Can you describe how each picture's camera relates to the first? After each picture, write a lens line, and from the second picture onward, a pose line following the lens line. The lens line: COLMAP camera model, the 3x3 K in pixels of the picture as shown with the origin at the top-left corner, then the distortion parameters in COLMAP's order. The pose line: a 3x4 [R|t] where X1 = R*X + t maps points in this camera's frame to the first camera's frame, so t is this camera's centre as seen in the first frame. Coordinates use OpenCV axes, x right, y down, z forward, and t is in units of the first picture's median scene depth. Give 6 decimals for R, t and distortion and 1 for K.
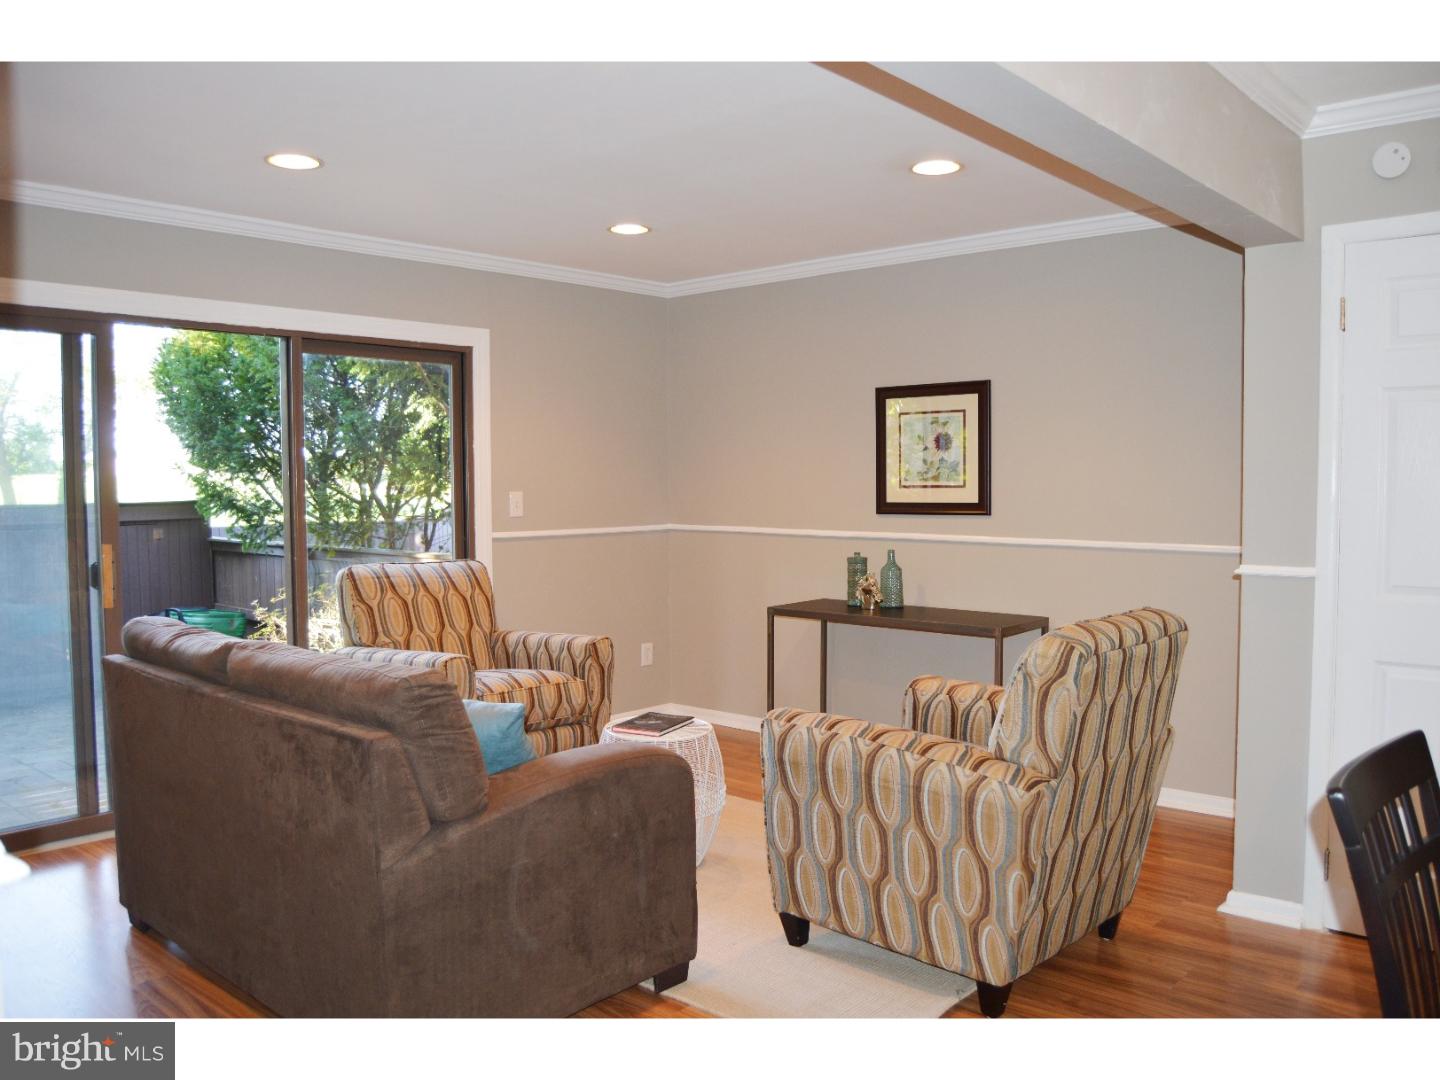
lens RADIAL K [[1139.4, 0, 720.0], [0, 1139.4, 540.0], [0, 0, 1]] dist [-0.068502, 0.003478]
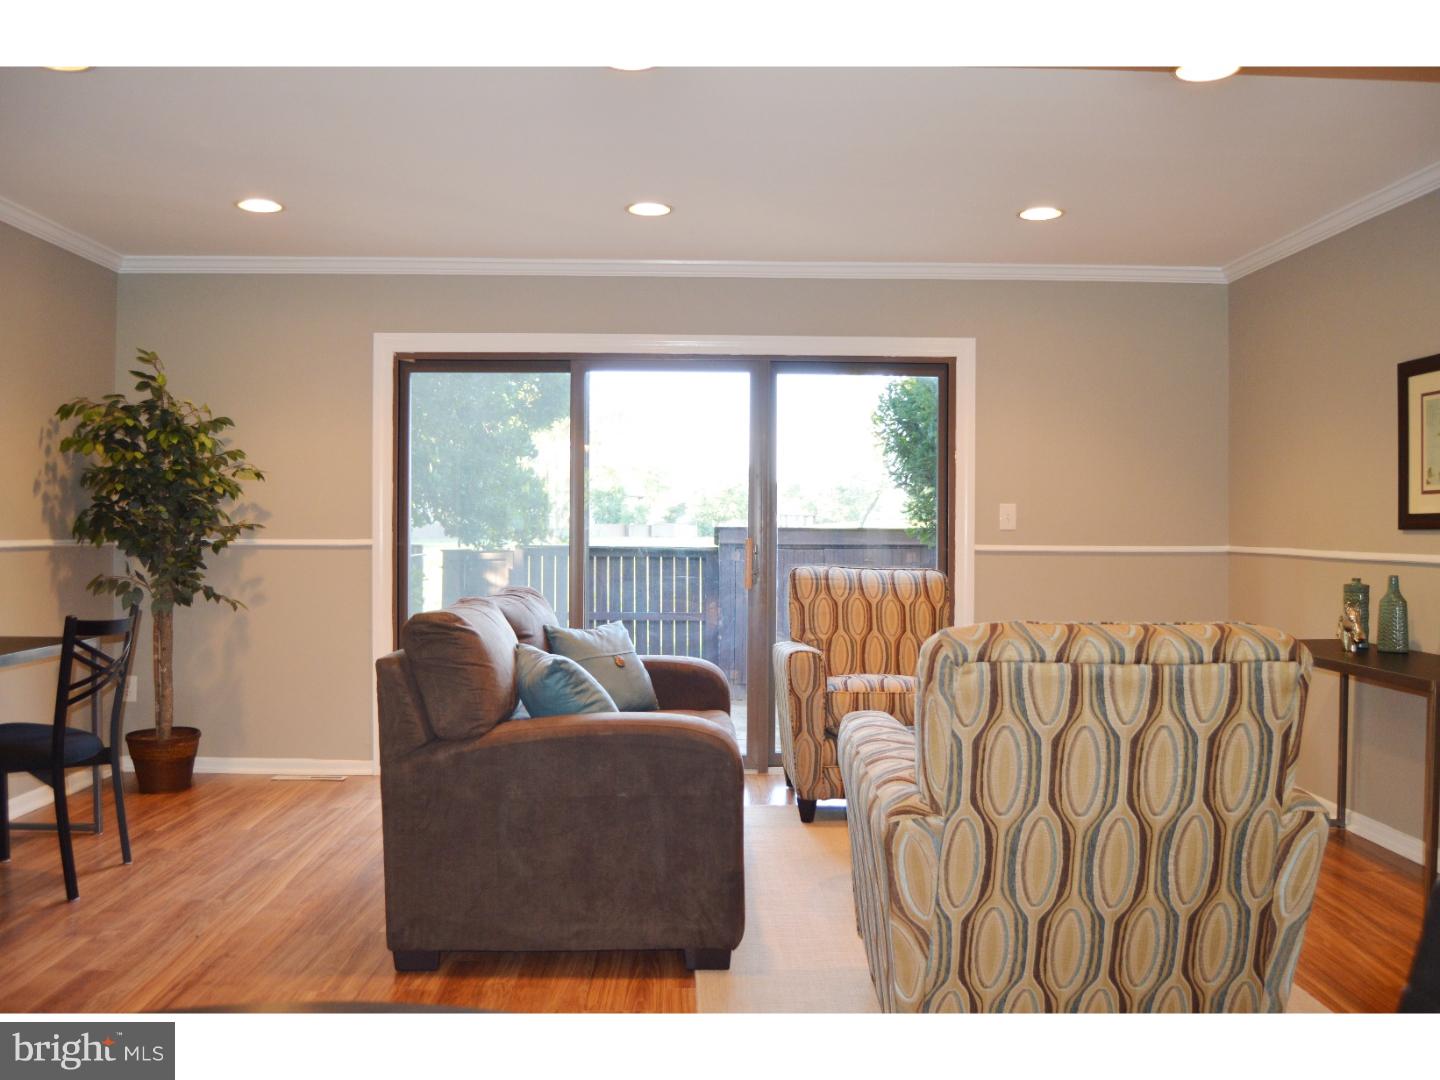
lens RADIAL K [[1168.2, 0, 696.7], [0, 1168.2, 520.3], [0, 0, 1]] dist [-0.056620, -0.001162]
pose [[0.692150, 0.006687, -0.721722, 0.390758], [-0.046963, 0.998255, -0.035790, 0.021620], [0.720224, 0.058666, 0.691257, 0.148423]]
